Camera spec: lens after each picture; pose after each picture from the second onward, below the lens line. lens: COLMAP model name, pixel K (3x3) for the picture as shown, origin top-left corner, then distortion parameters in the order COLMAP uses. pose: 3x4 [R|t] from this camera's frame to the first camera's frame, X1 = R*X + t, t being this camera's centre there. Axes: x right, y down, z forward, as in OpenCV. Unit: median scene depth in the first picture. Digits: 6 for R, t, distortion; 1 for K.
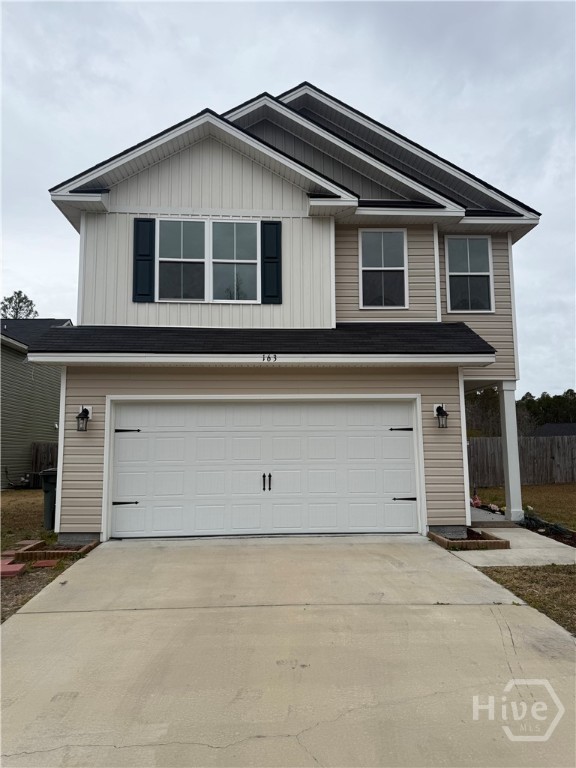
lens RADIAL K [[537.9, 0, 289.8], [0, 537.9, 387.4], [0, 0, 1]] dist [0.069279, -0.081314]
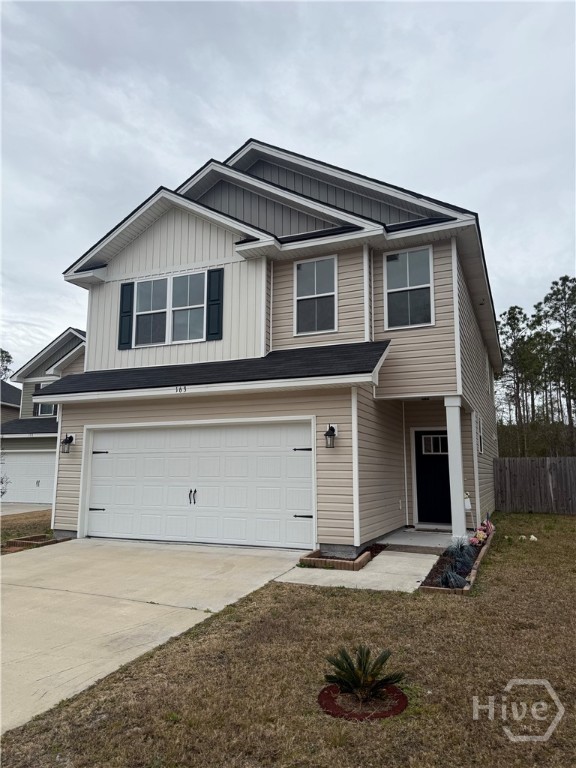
lens RADIAL K [[537.9, 0, 290.8], [0, 537.9, 387.7], [0, 0, 1]] dist [0.069279, -0.081314]
pose [[0.895452, -0.056504, -0.441558, 0.621921], [0.042651, 0.998238, -0.041245, -0.000132], [0.443111, 0.018100, 0.896284, 0.046464]]
